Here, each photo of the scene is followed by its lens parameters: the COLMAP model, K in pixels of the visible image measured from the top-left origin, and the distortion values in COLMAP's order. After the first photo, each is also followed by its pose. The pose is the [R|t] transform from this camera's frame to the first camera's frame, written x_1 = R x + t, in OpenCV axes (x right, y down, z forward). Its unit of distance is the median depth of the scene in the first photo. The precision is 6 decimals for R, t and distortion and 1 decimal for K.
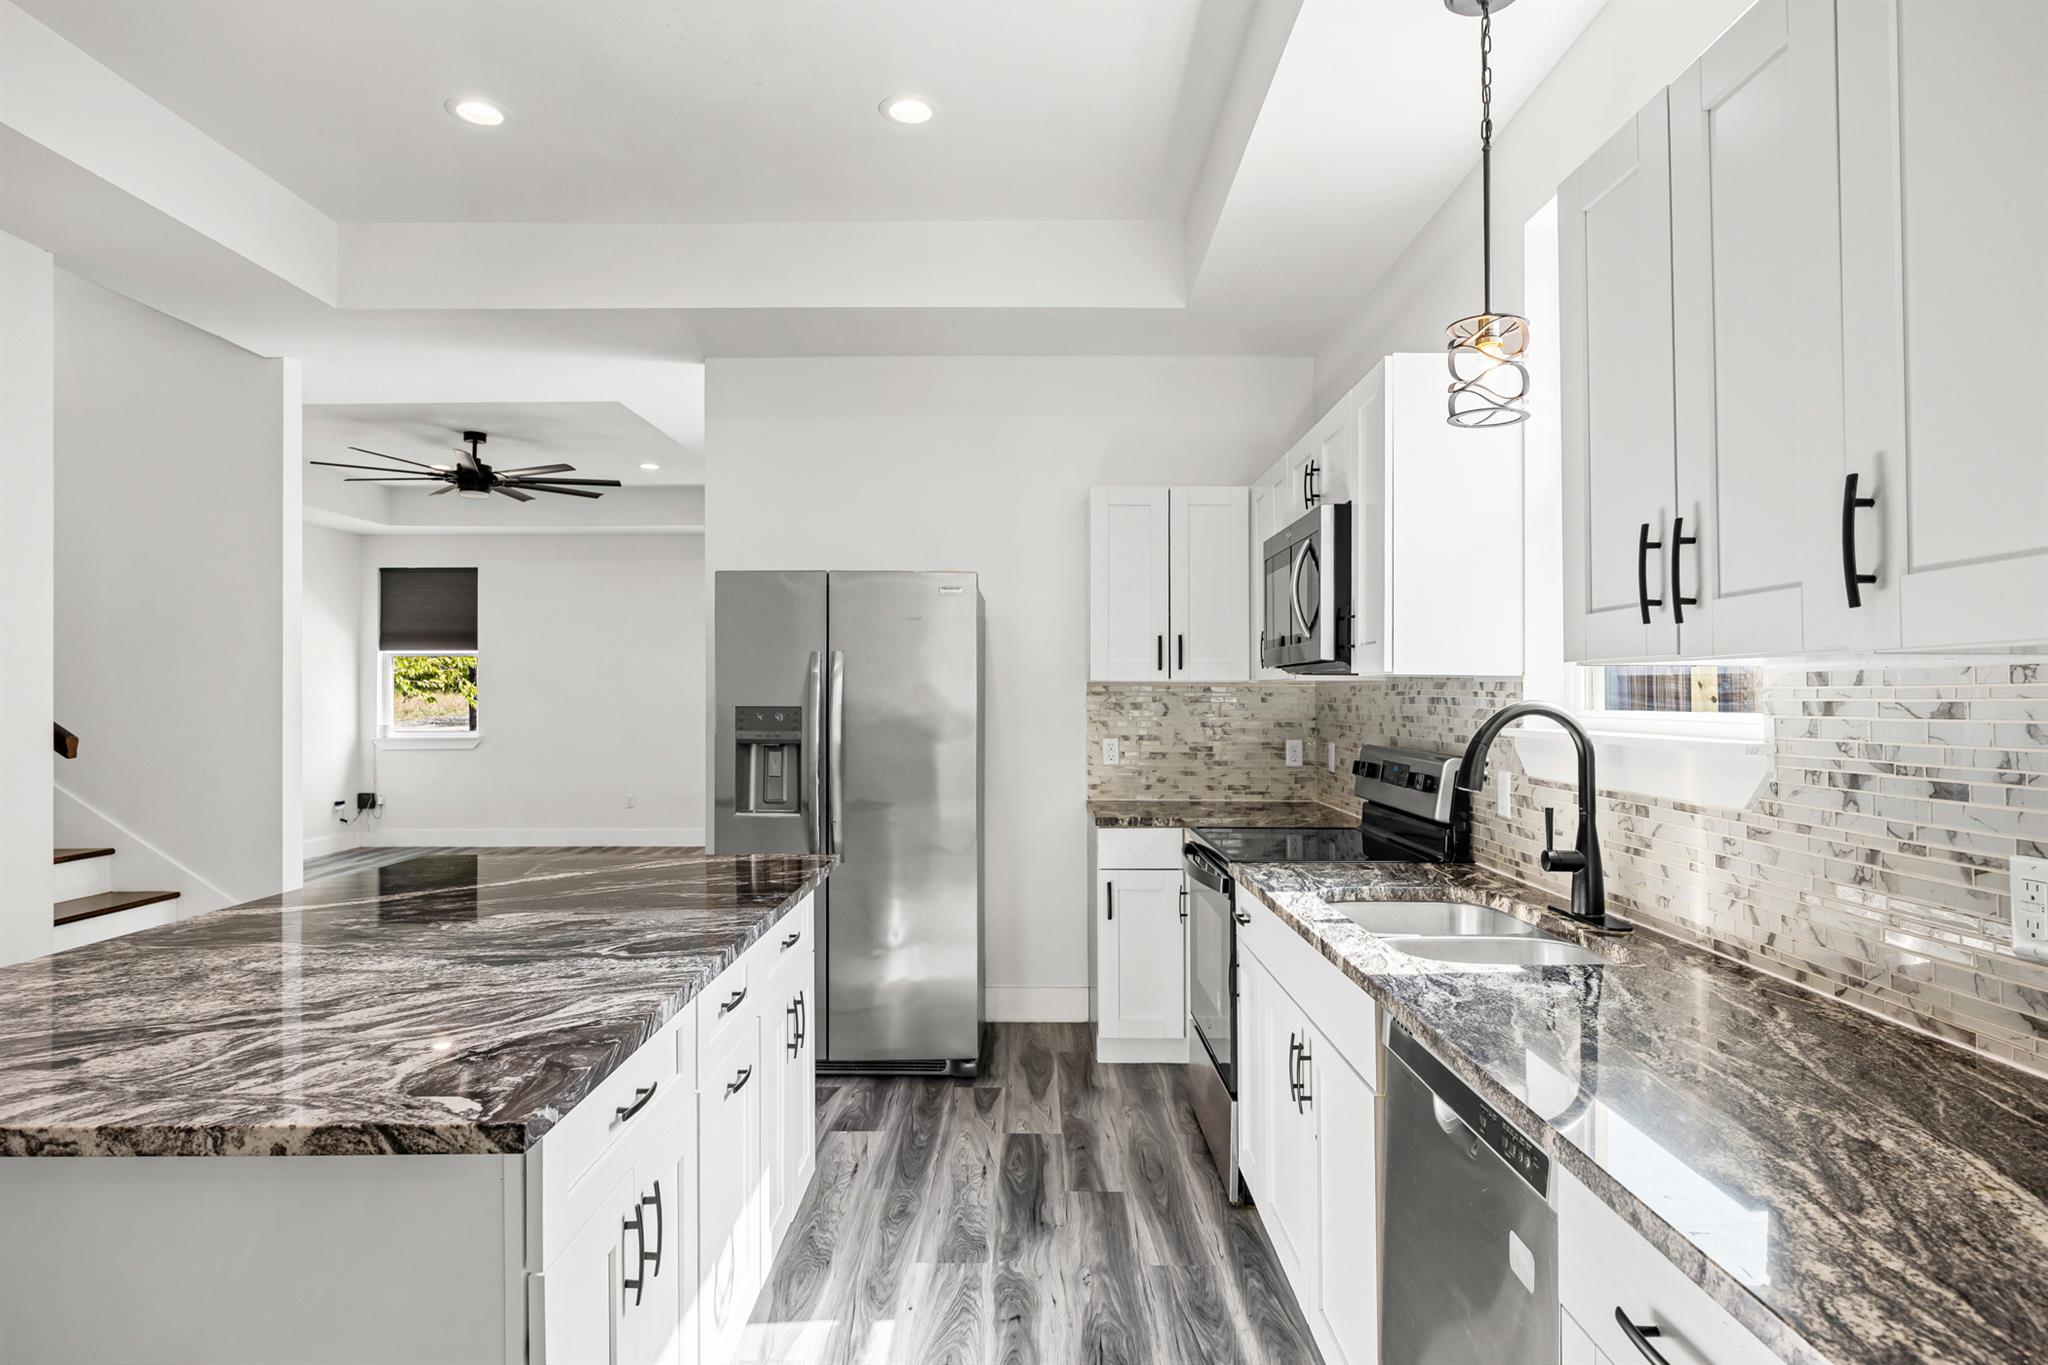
lens RADIAL K [[1158.6, 0, 1024.3], [0, 1158.6, 683.0], [0, 0, 1]] dist [0.001909, -0.000780]
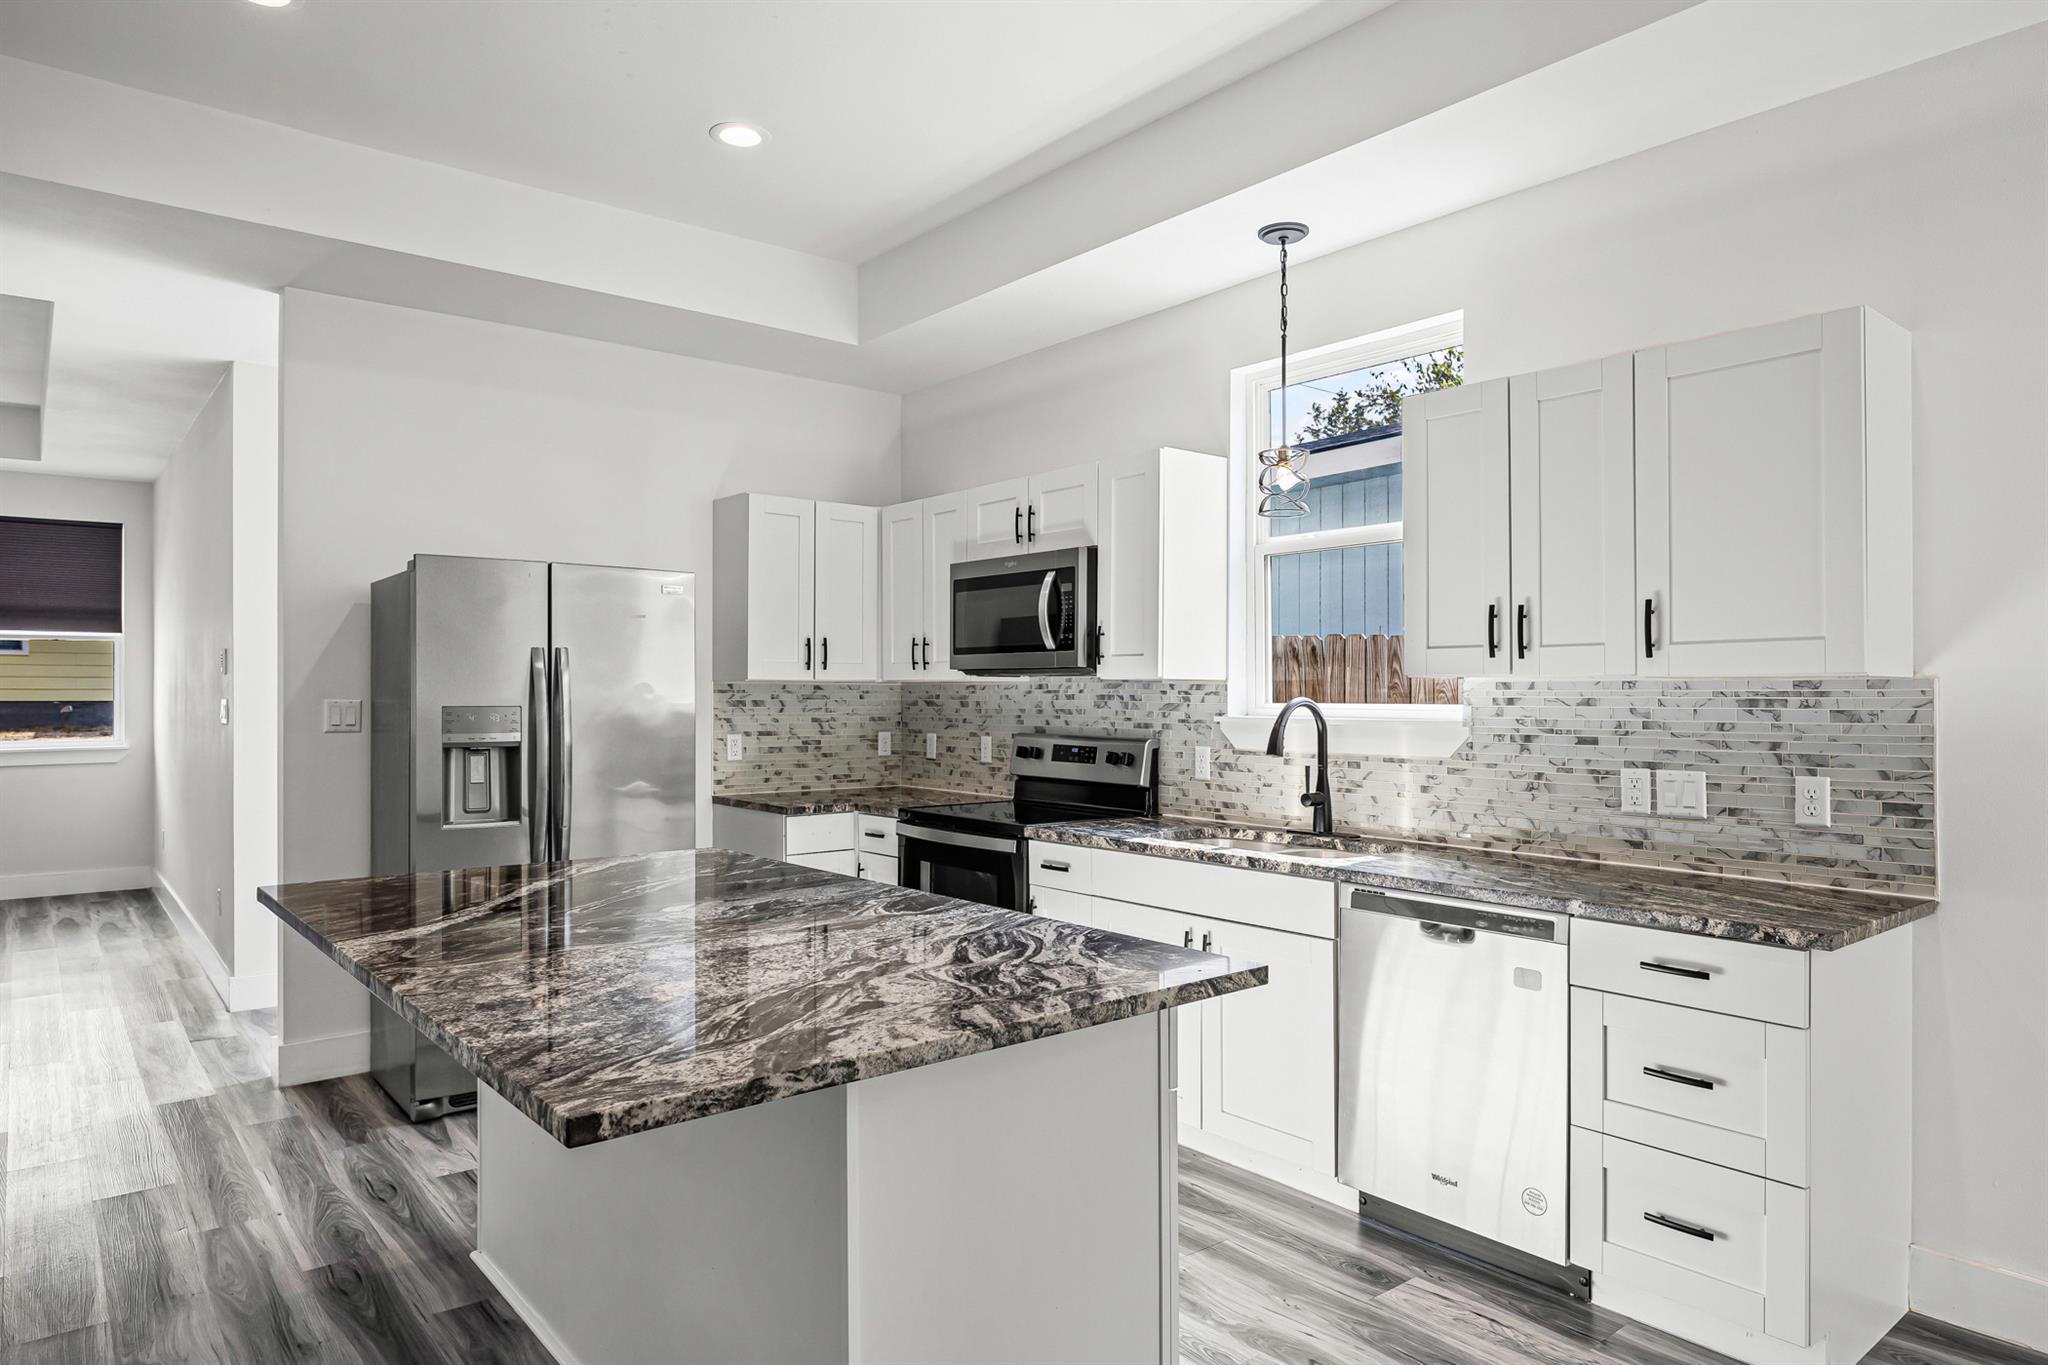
lens RADIAL K [[1251.9, 0, 1026.3], [0, 1251.9, 685.4], [0, 0, 1]] dist [-0.004137, -0.001089]
pose [[0.772091, 0.001421, 0.635511, -0.962544], [-0.005997, 0.999969, 0.005050, -0.007912], [-0.635484, -0.007710, 0.772075, -0.067090]]
